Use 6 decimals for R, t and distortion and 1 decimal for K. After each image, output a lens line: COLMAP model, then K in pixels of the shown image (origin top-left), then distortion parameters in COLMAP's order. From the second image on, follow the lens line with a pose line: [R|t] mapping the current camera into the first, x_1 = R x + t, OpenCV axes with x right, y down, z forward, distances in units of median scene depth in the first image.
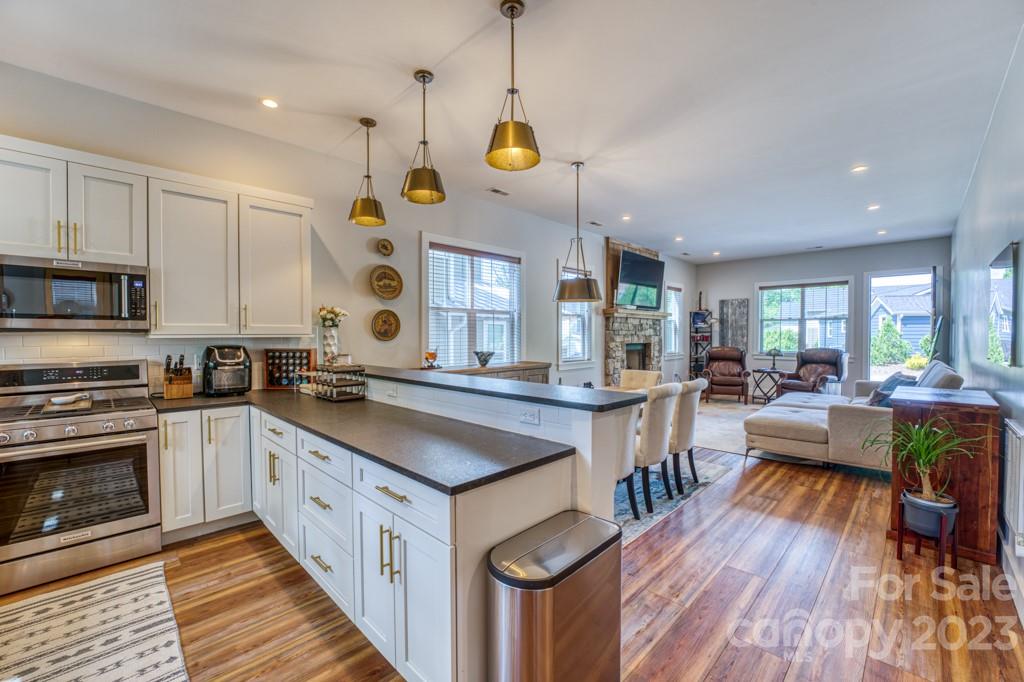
lens RADIAL K [[415.4, 0, 512.0], [0, 415.4, 341.0], [0, 0, 1]] dist [-0.012345, 0.000212]
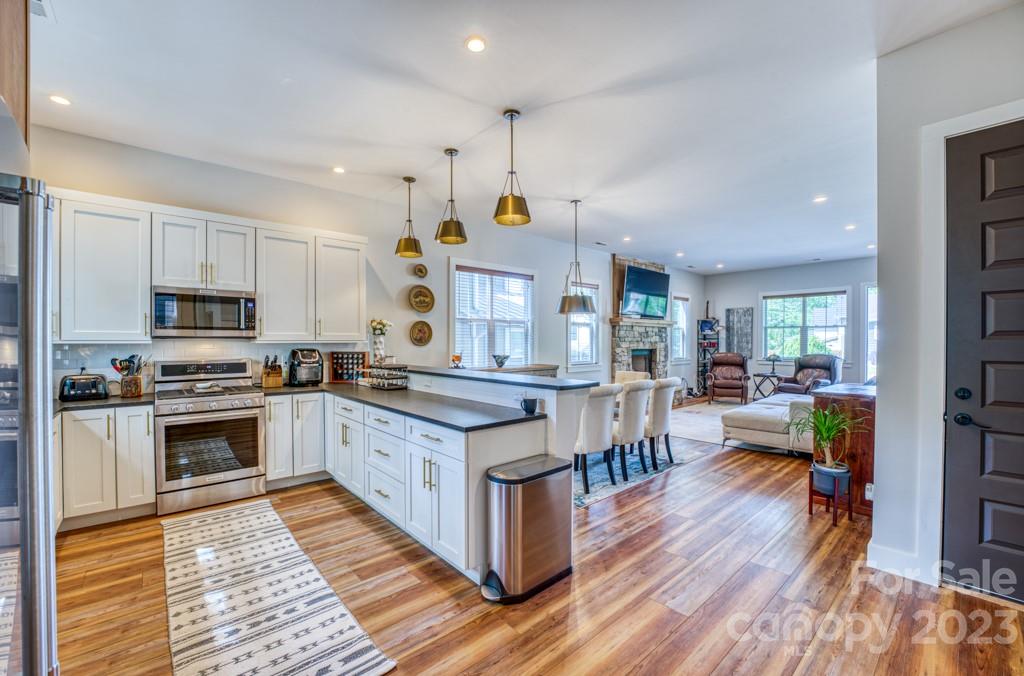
lens RADIAL K [[418.4, 0, 512.0], [0, 418.4, 338.0], [0, 0, 1]] dist [0.000248, -0.000049]
pose [[0.997867, 0.000865, -0.065278, 0.062577], [-0.002334, 0.999746, -0.022426, 0.004311], [0.065242, 0.022530, 0.997615, -0.289209]]
